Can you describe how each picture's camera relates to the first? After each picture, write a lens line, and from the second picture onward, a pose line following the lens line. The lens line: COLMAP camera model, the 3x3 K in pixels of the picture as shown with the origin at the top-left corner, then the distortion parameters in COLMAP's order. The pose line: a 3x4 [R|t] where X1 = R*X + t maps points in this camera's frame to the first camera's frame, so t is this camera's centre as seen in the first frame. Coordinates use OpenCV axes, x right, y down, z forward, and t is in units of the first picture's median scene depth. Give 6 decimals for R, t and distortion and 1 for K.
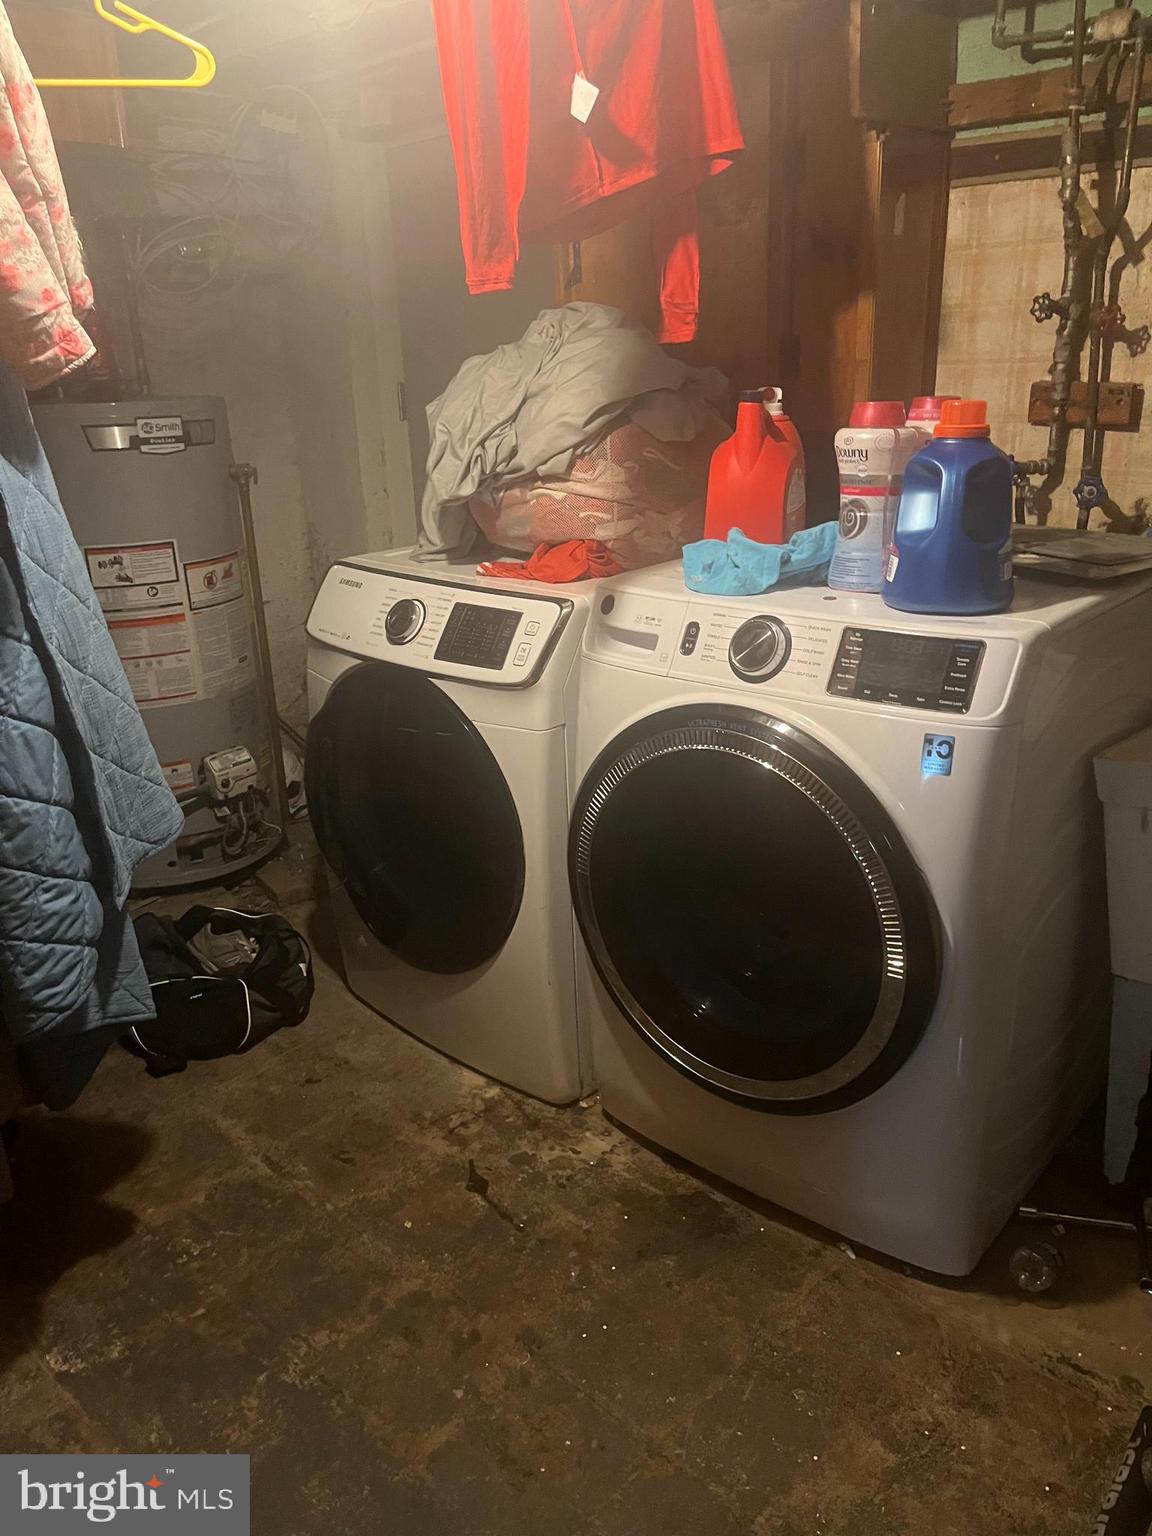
lens RADIAL K [[1164.7, 0, 577.4], [0, 1164.7, 764.7], [0, 0, 1]] dist [0.043003, -0.003702]
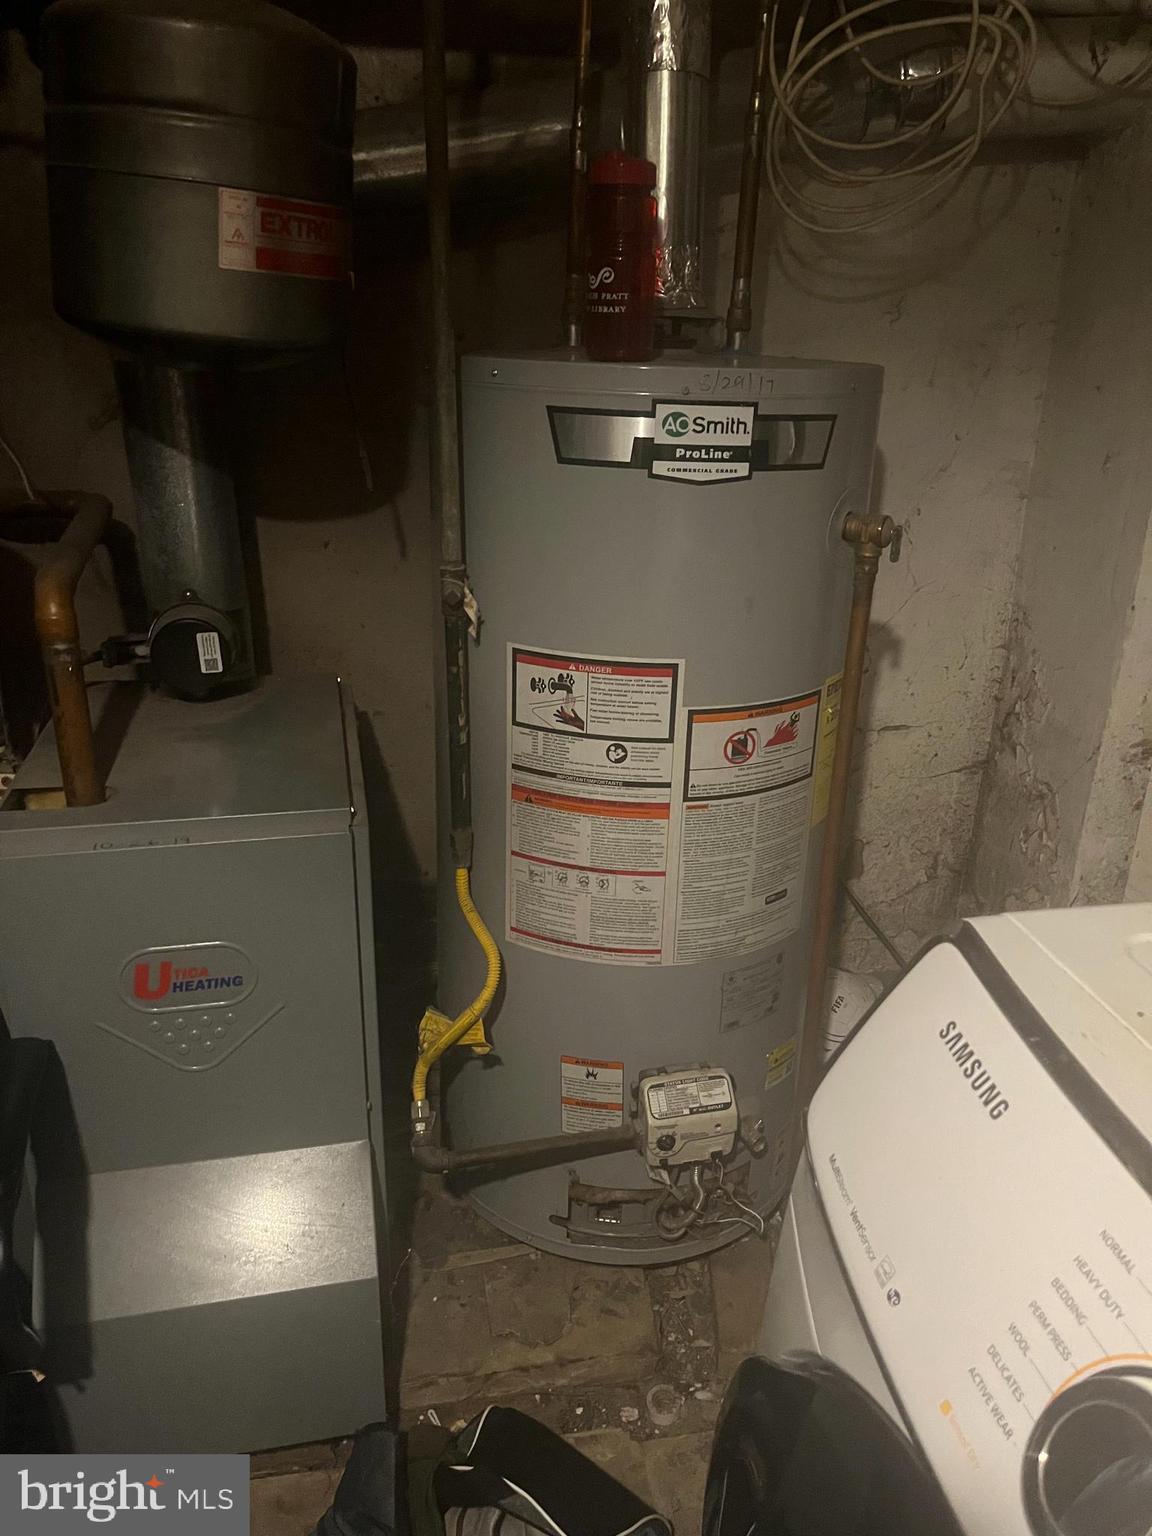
lens RADIAL K [[1164.7, 0, 579.1], [0, 1164.7, 772.5], [0, 0, 1]] dist [0.043003, -0.003702]
pose [[0.806481, 0.265007, -0.528545, -0.112657], [-0.247496, 0.963153, 0.105273, -0.184462], [0.536968, 0.045913, 0.842352, 0.570577]]
